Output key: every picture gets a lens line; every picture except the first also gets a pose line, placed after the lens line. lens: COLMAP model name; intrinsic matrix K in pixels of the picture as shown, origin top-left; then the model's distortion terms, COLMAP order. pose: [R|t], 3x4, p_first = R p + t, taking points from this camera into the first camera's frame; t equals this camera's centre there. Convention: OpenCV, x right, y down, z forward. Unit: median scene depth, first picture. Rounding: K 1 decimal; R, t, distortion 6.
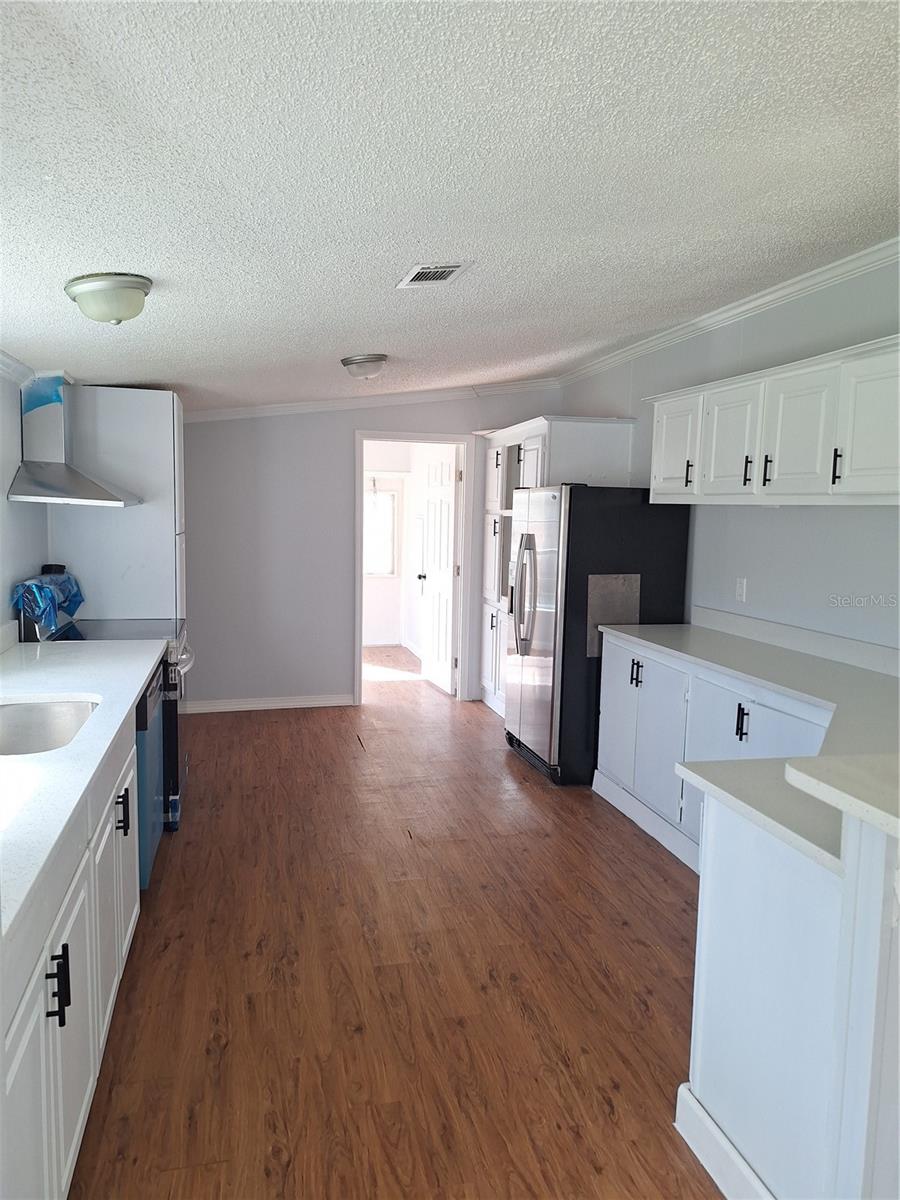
lens RADIAL K [[834.8, 0, 448.6], [0, 834.8, 602.1], [0, 0, 1]] dist [0.128732, -0.156012]
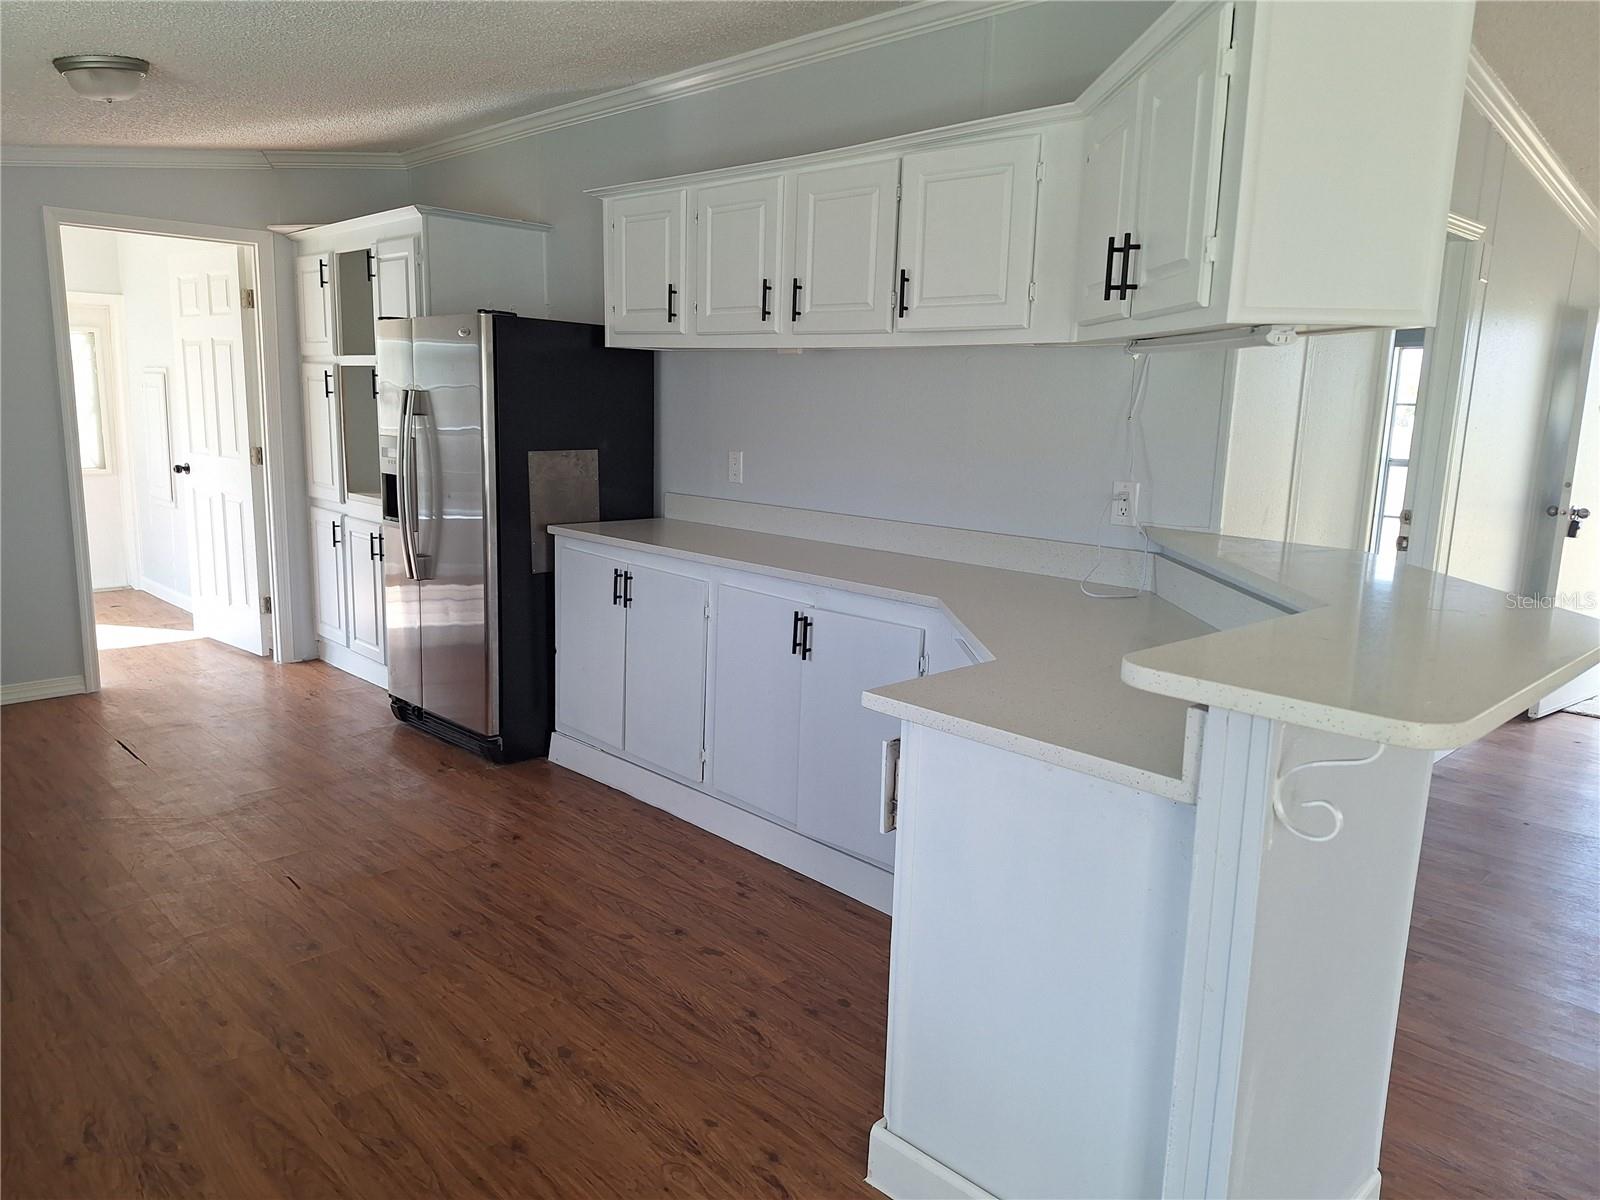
lens RADIAL K [[1113.1, 0, 796.9], [0, 1113.1, 592.4], [0, 0, 1]] dist [0.128732, -0.156012]
pose [[0.862536, -0.086823, 0.498491, -0.119107], [0.048349, 0.994803, 0.089608, 0.010792], [-0.503680, -0.053188, 0.862251, 0.114830]]
